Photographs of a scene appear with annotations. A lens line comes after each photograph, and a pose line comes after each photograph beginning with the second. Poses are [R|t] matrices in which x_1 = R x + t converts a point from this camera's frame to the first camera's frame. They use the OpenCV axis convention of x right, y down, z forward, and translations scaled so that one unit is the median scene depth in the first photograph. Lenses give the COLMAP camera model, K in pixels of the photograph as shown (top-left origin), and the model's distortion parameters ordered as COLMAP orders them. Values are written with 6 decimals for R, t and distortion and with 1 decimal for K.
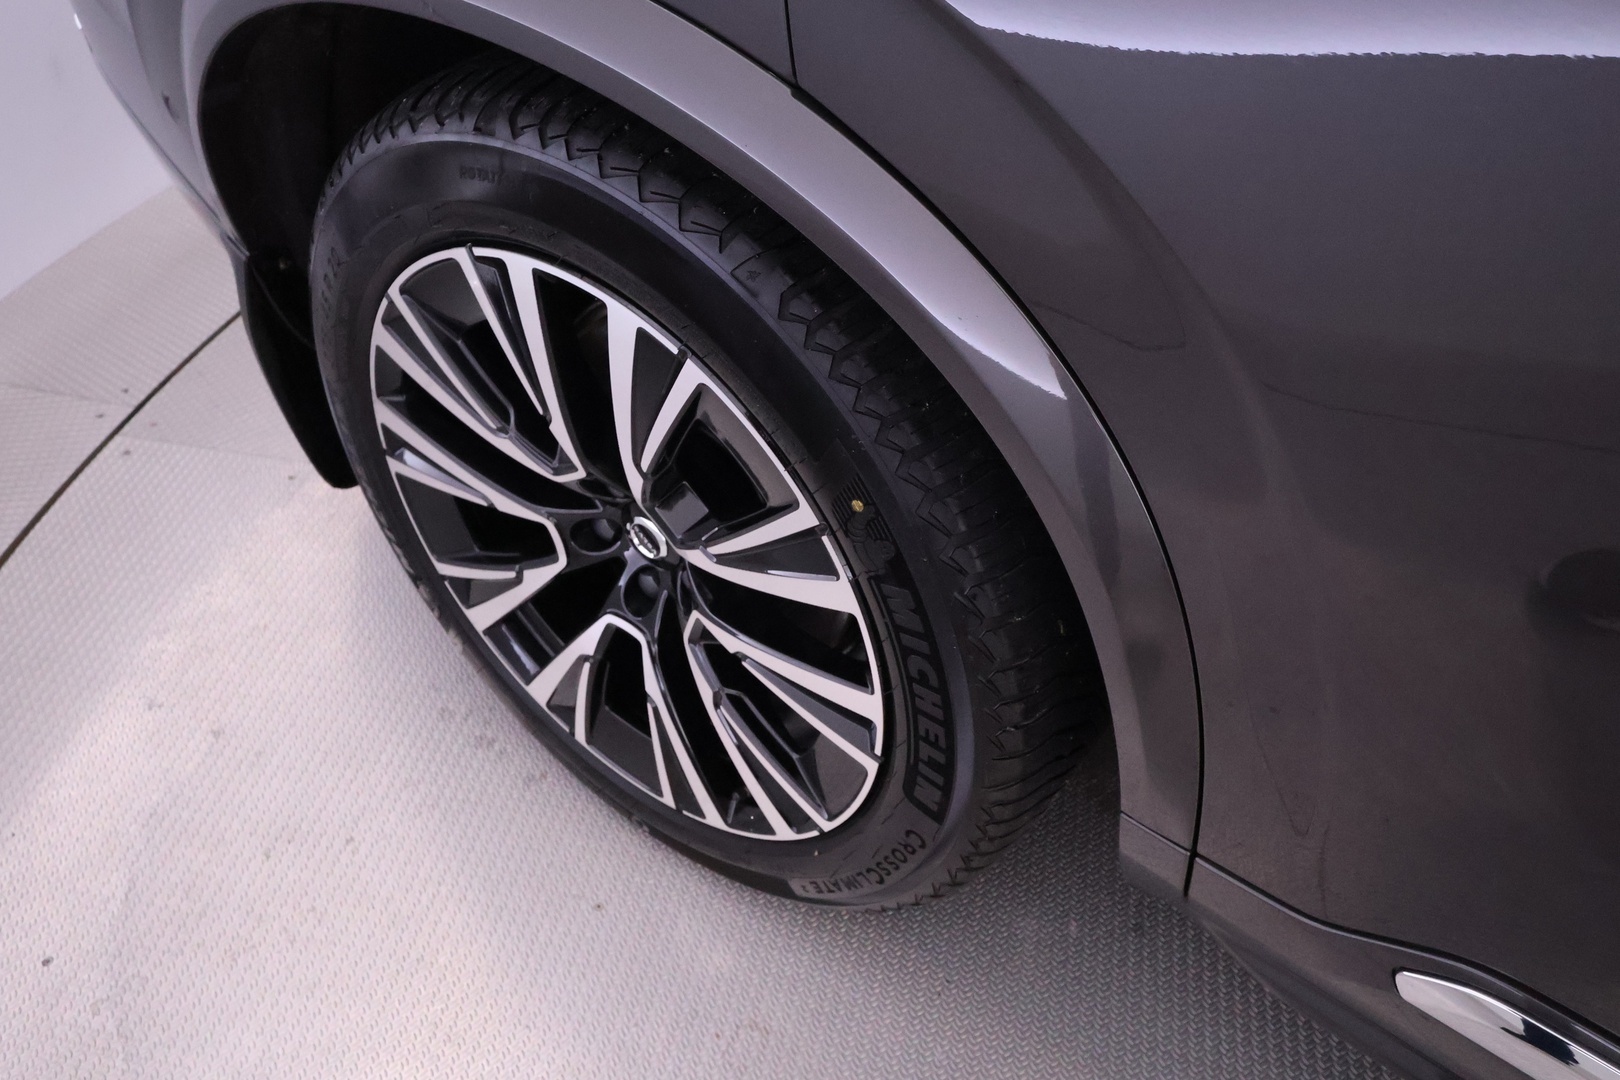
lens RADIAL K [[1228.5, 0, 810.0], [0, 1228.5, 540.0], [0, 0, 1]] dist [0.006595, -0.005677]
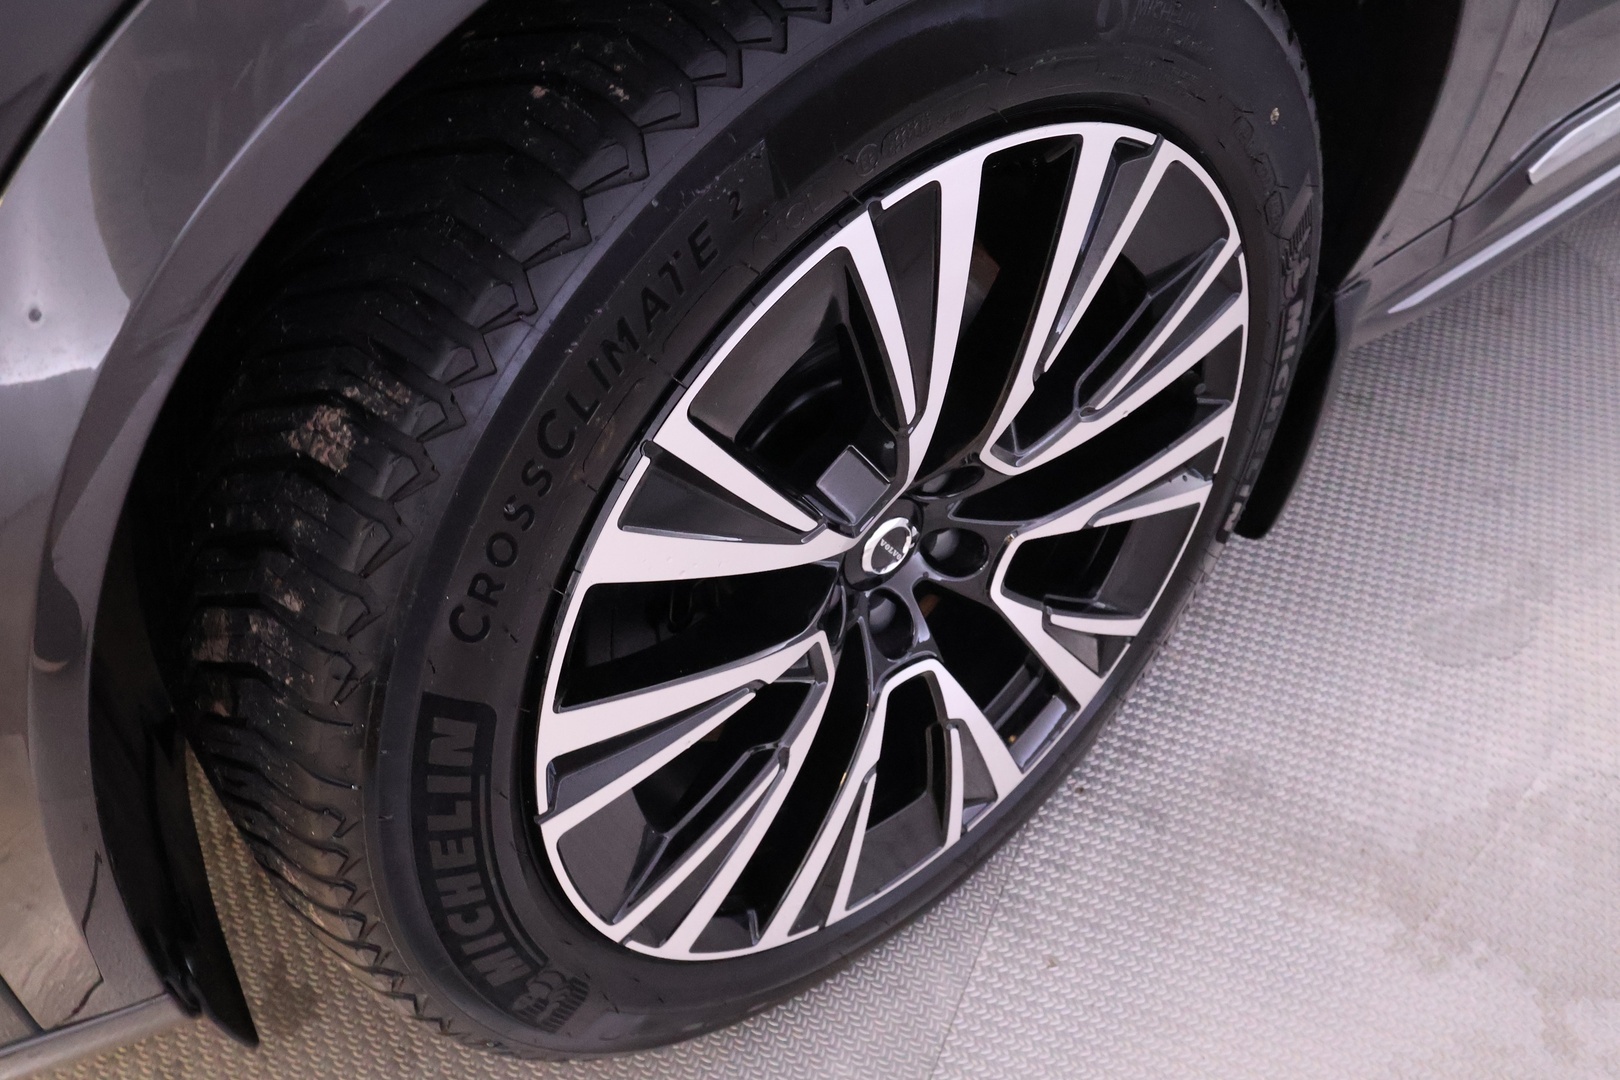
lens RADIAL K [[1227.5, 0, 764.4], [0, 1227.5, 500.4], [0, 0, 1]] dist [0.001860, 0.000816]
pose [[-0.158571, -0.986268, 0.046163, -0.125318], [0.987247, -0.159050, -0.006863, -0.065485], [0.014111, 0.044486, 0.998910, 0.249009]]
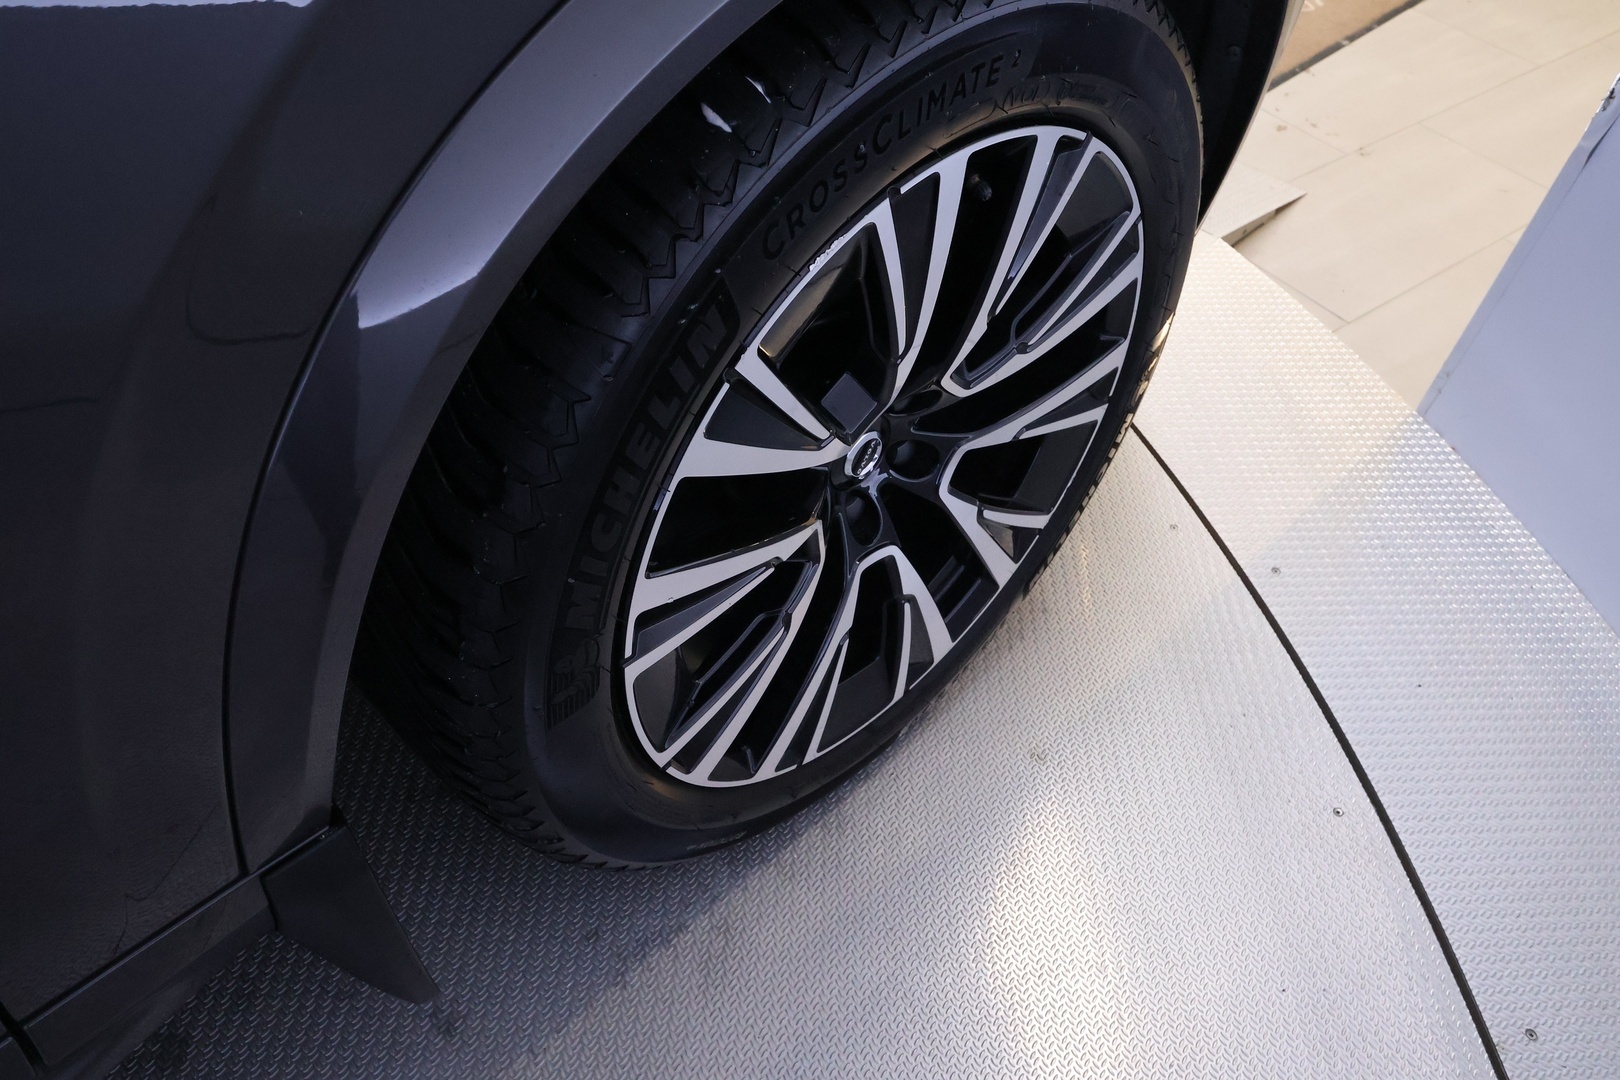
lens RADIAL K [[1228.5, 0, 810.0], [0, 1228.5, 540.0], [0, 0, 1]] dist [0.006595, -0.005677]
pose [[-0.165732, -0.983841, -0.067743, -0.124327], [0.977300, -0.173046, 0.122224, -0.164884], [-0.131972, -0.045949, 0.990188, 0.079753]]
